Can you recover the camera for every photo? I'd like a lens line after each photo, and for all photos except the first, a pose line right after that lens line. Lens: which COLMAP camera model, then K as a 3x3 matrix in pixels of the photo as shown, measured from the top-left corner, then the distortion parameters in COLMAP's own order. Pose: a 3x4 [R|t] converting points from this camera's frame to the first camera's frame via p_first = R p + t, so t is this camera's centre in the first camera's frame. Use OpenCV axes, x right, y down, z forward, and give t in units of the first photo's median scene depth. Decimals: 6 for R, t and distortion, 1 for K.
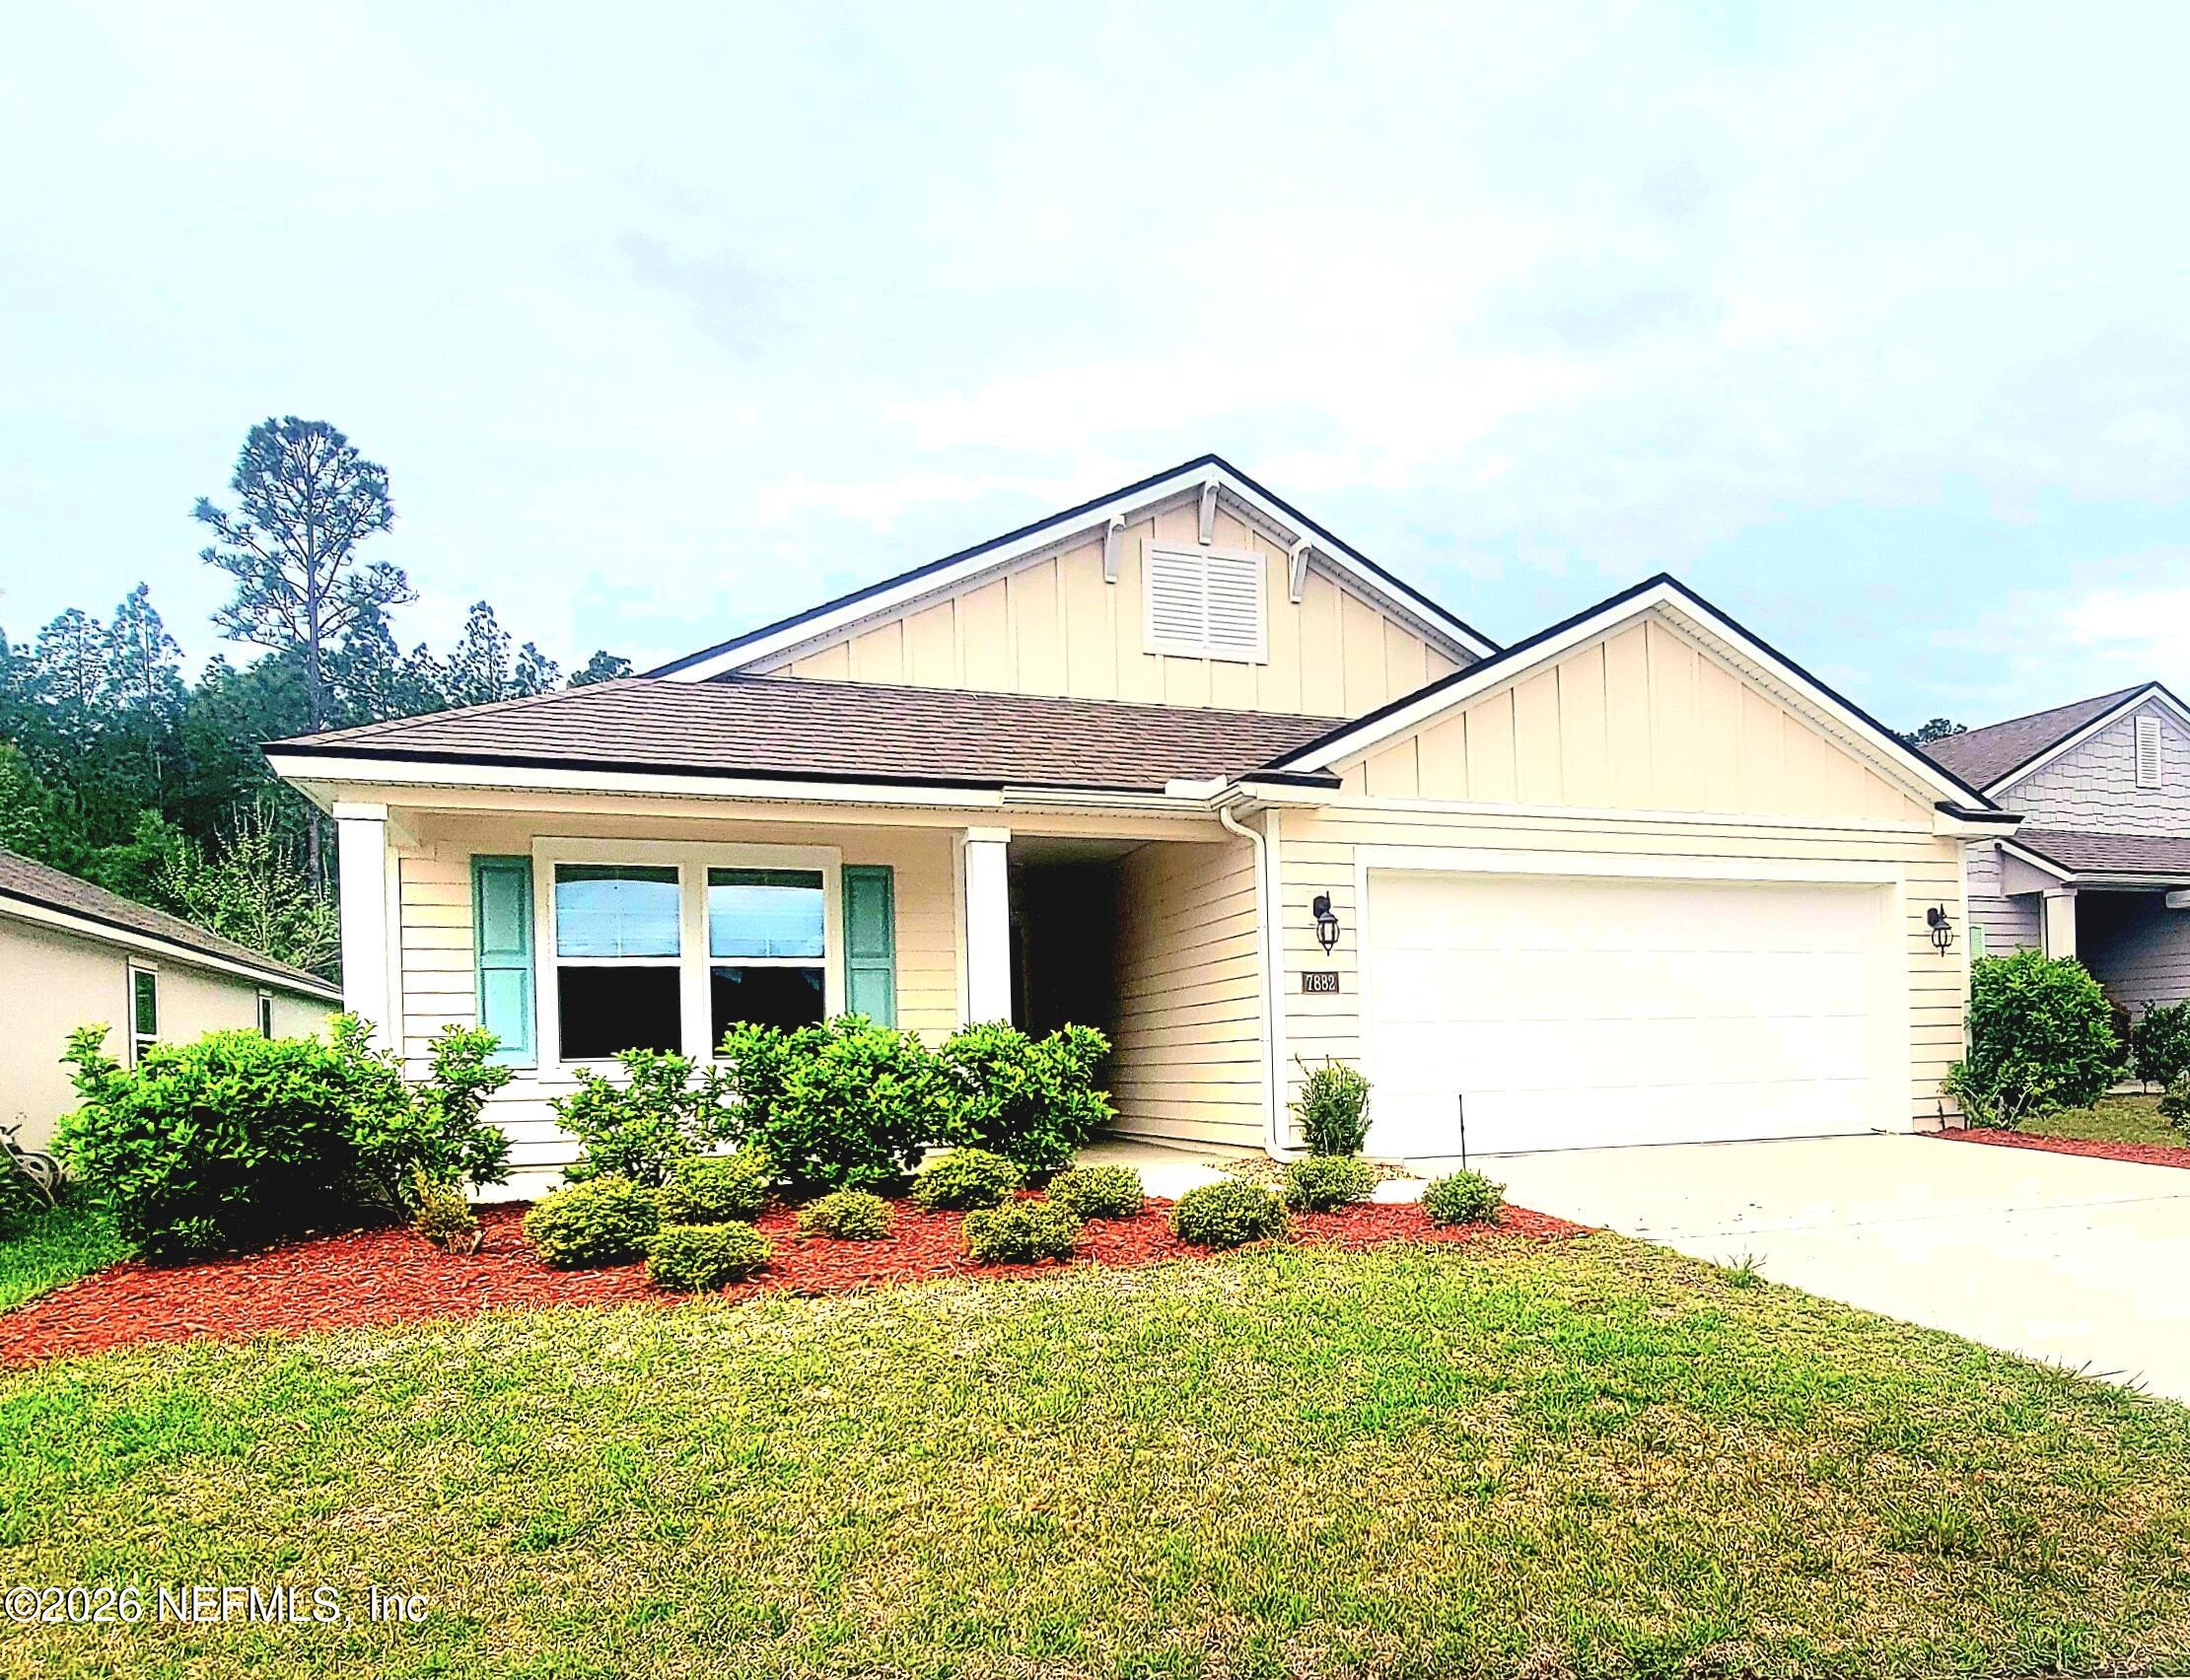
lens RADIAL K [[1264.5, 0, 1097.3], [0, 1264.5, 1066.7], [0, 0, 1]] dist [0.003171, 0.002983]
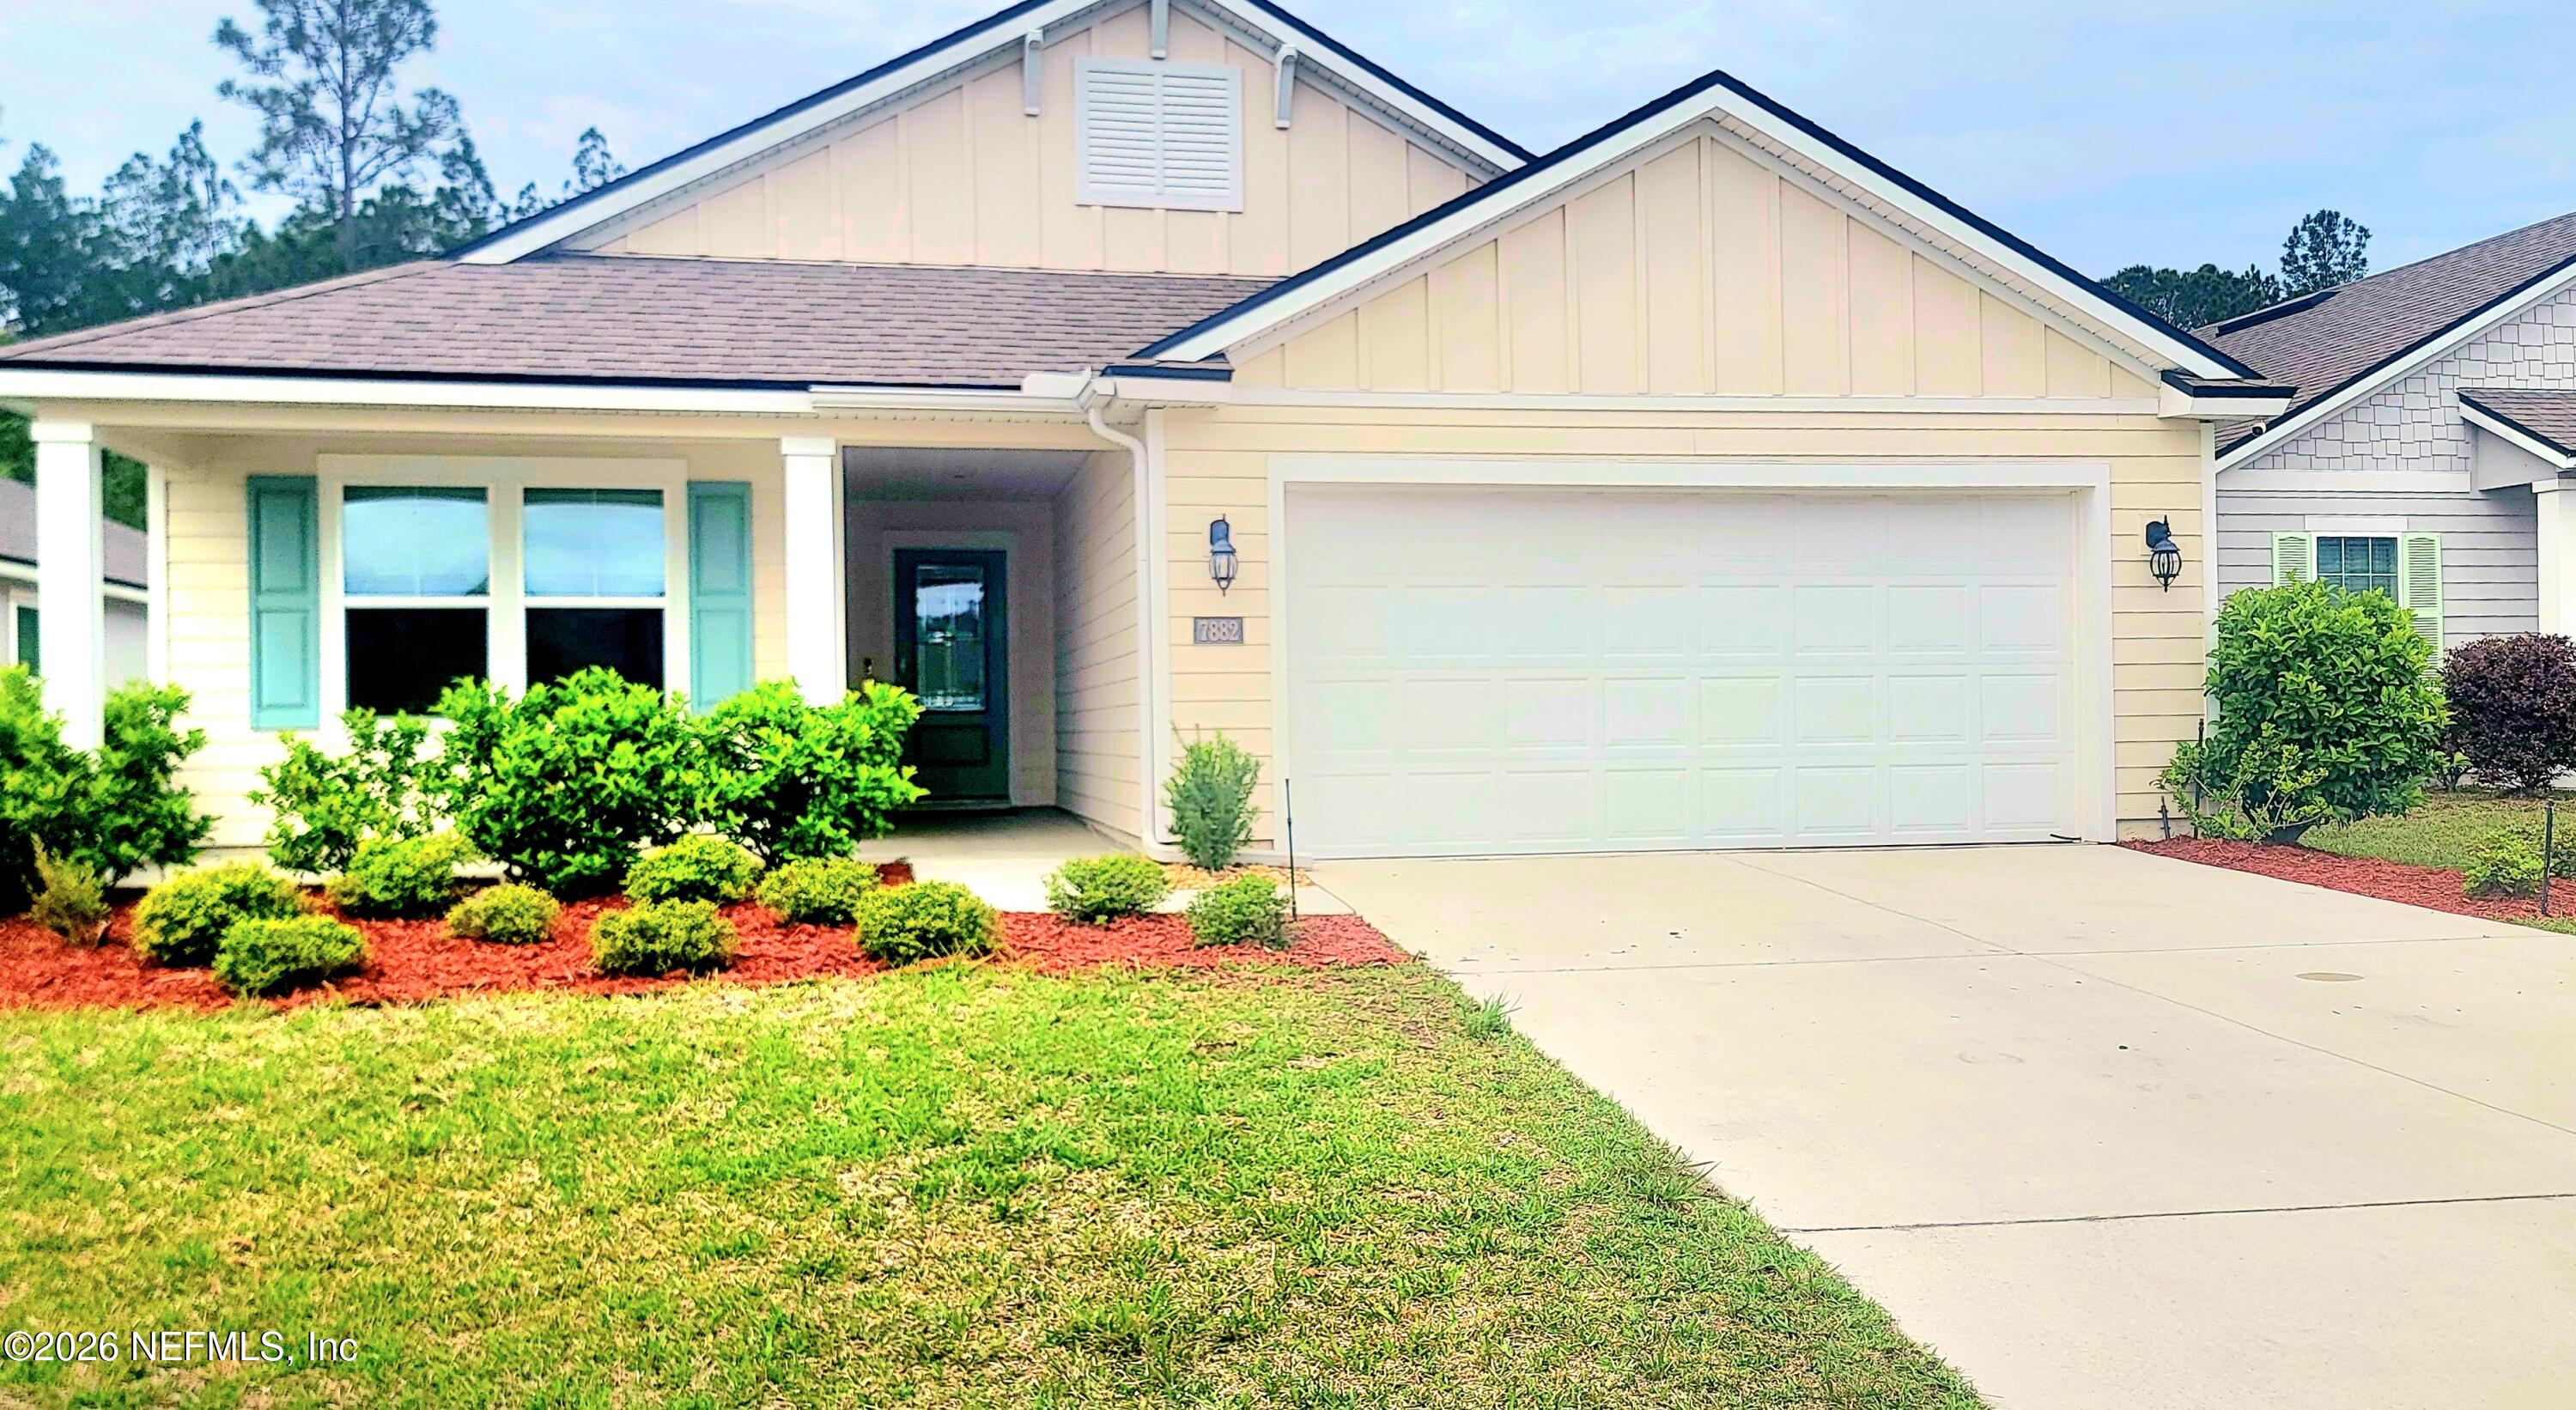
lens RADIAL K [[1743.6, 0, 1284.4], [0, 1743.6, 725.4], [0, 0, 1]] dist [0.049317, -0.002365]
pose [[0.985651, 0.011963, -0.168371, 0.377141], [-0.011121, 0.999920, 0.005946, -0.014409], [0.168428, -0.003988, 0.985706, -0.048854]]
